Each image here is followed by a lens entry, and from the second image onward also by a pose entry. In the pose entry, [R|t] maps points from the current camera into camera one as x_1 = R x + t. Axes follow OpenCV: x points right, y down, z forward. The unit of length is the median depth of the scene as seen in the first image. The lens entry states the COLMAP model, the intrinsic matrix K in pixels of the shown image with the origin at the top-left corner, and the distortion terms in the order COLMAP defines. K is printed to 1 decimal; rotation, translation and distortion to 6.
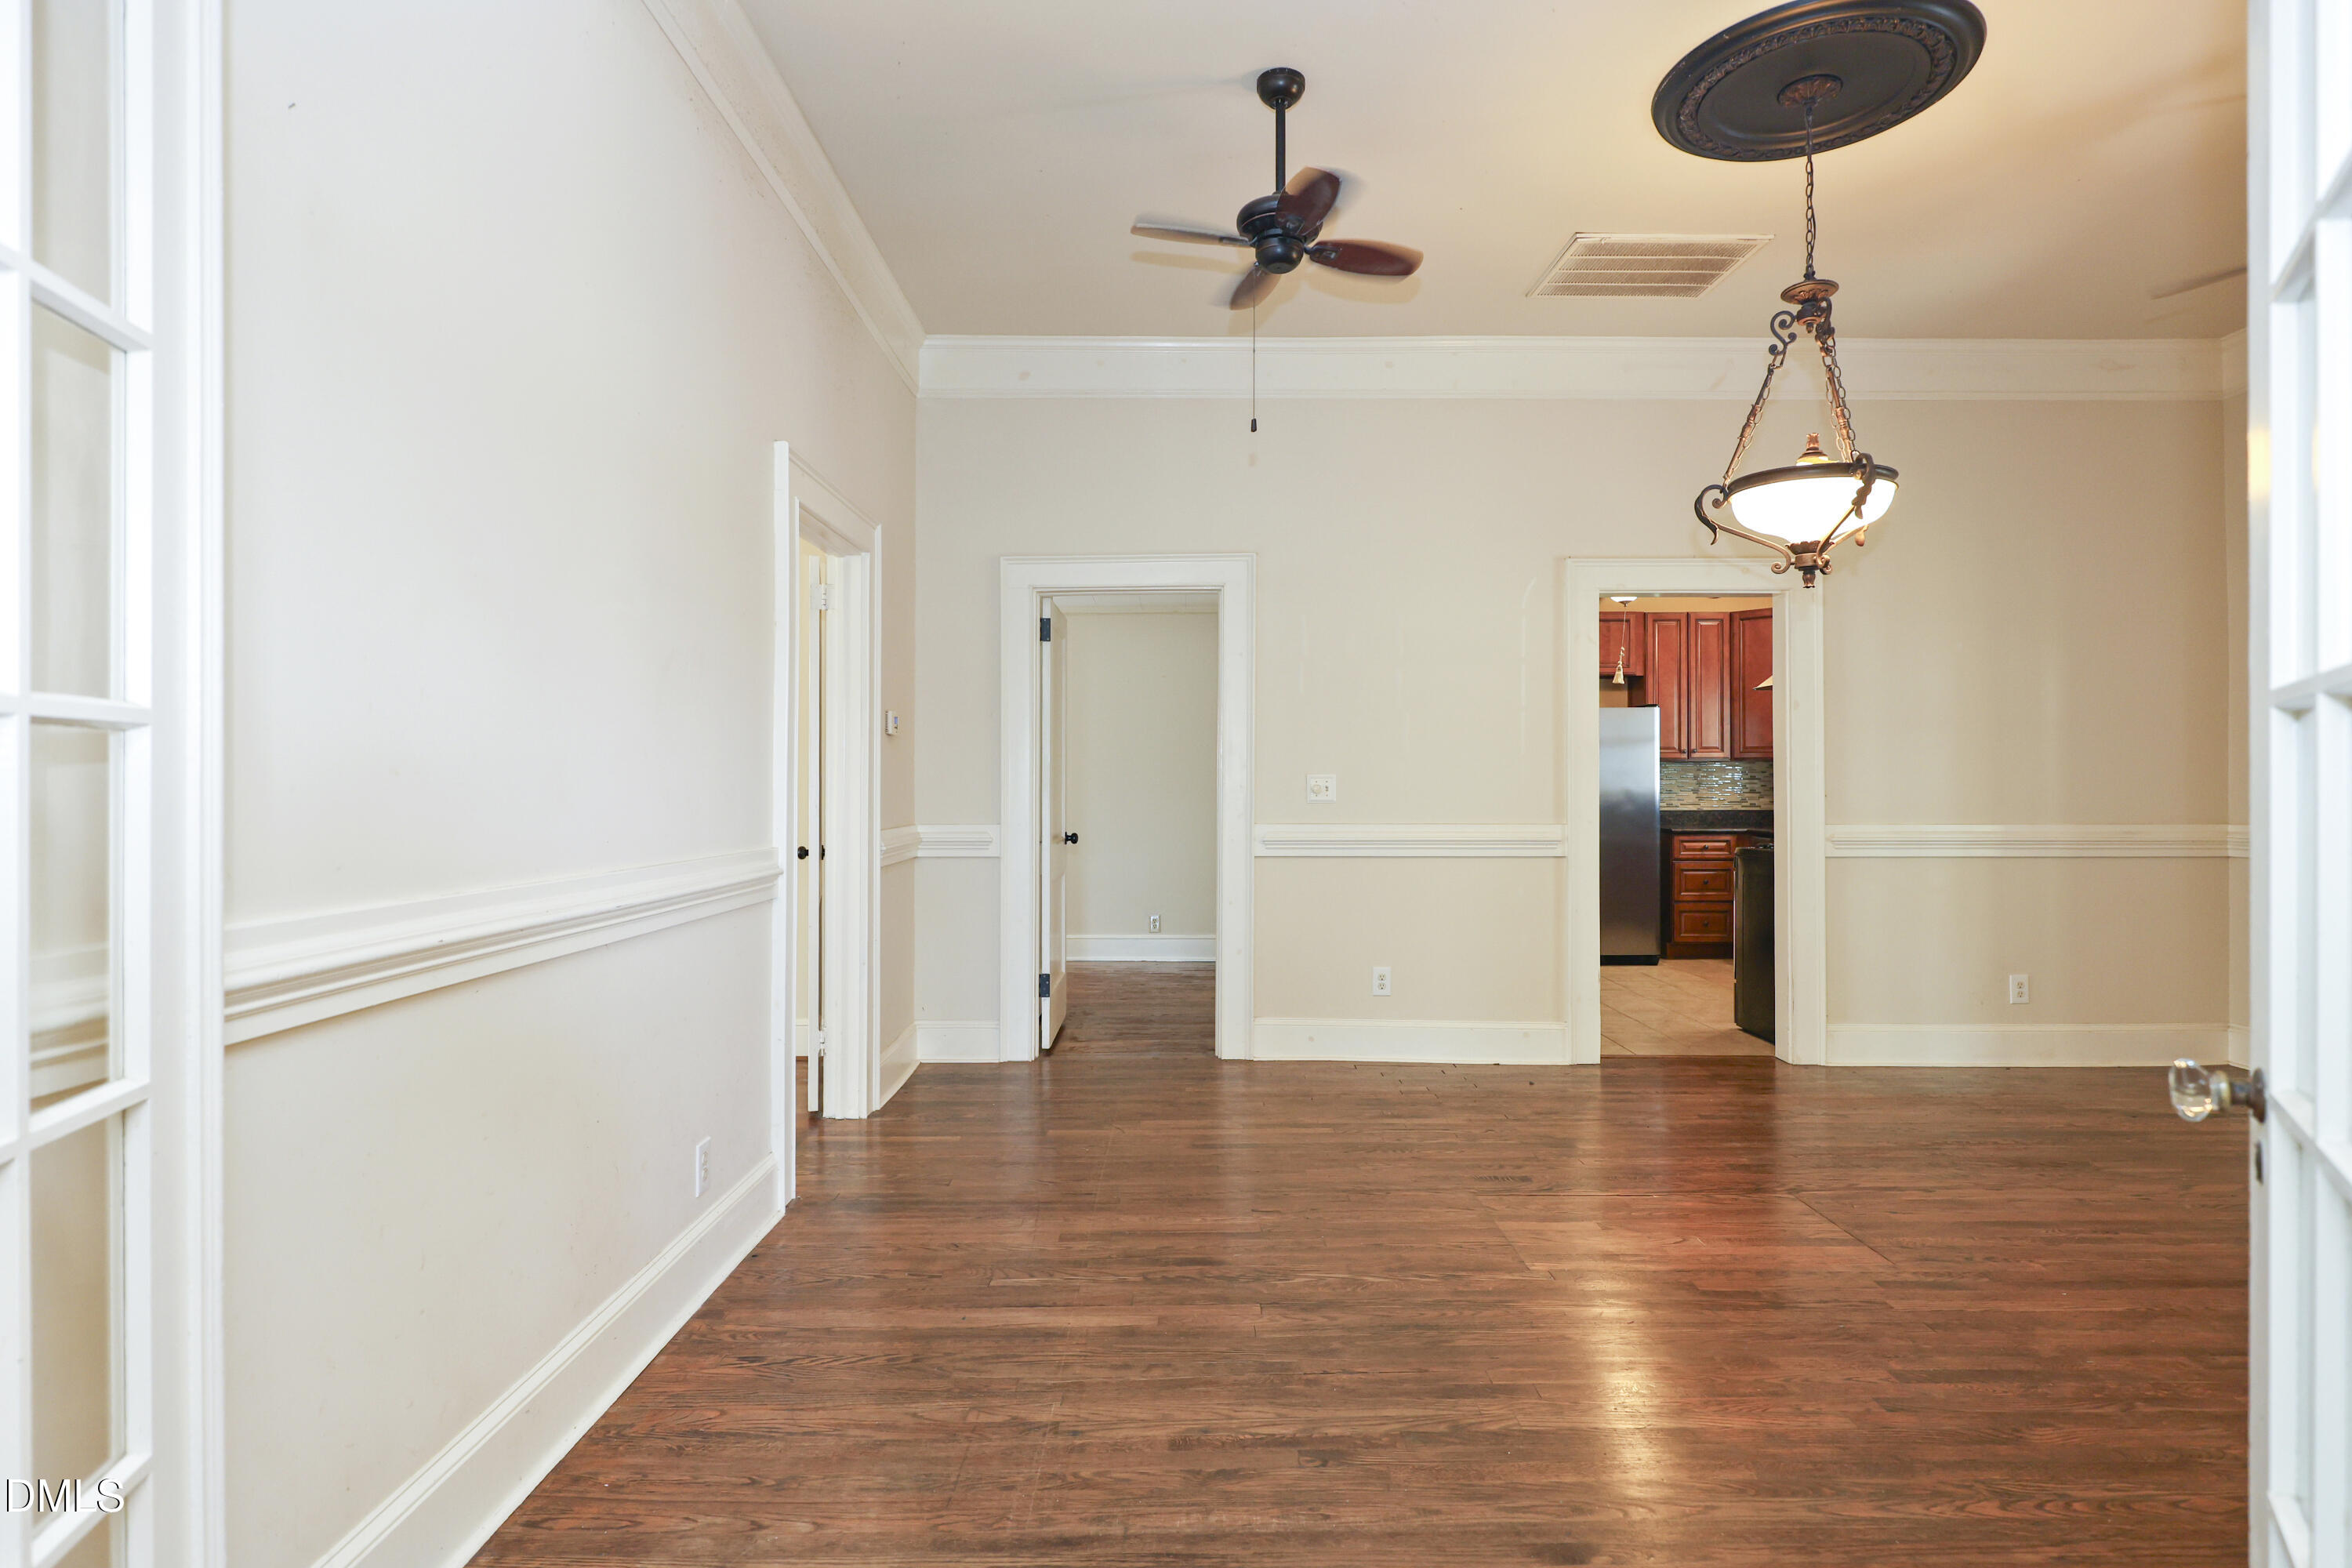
lens RADIAL K [[1203.2, 0, 1179.6], [0, 1203.2, 785.1], [0, 0, 1]] dist [-0.000828, 0.000024]
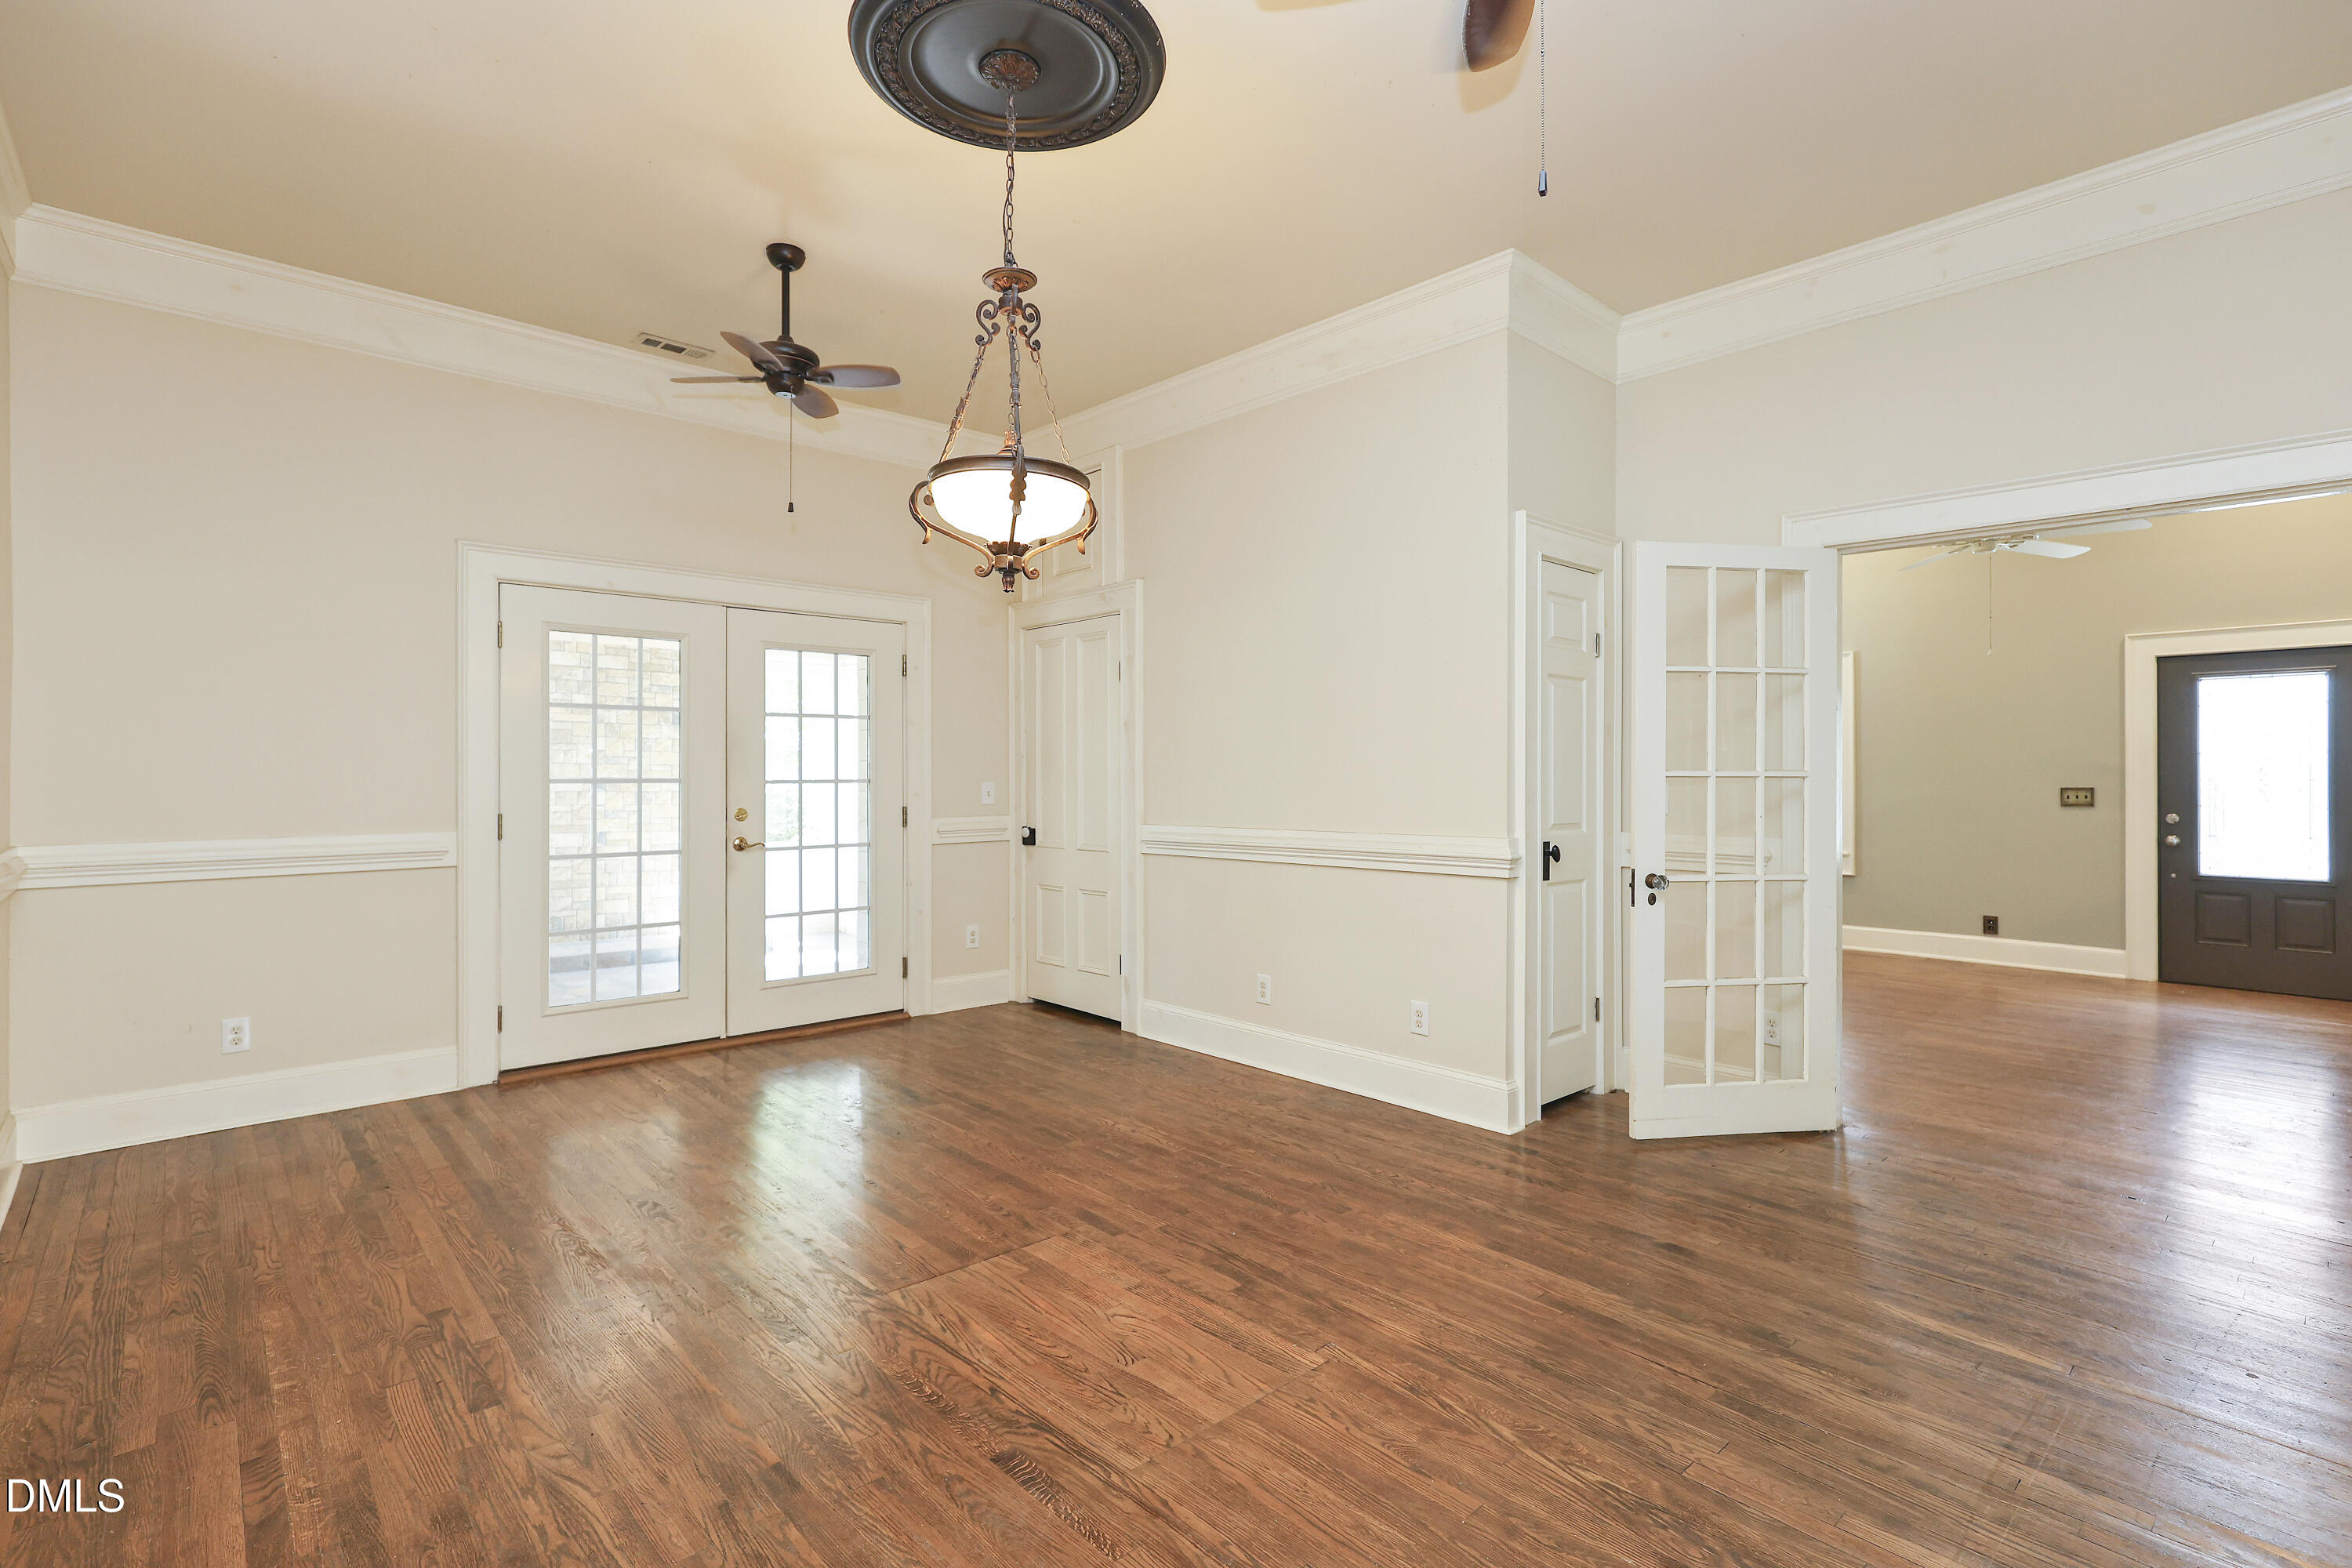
lens RADIAL K [[1111.8, 0, 1178.6], [0, 1111.8, 777.5], [0, 0, 1]] dist [0.001332, 0.001083]
pose [[-0.679960, -0.005238, 0.733230, -0.265698], [-0.004741, 0.999985, 0.002748, -0.026708], [-0.733234, -0.001608, -0.679975, 1.917062]]
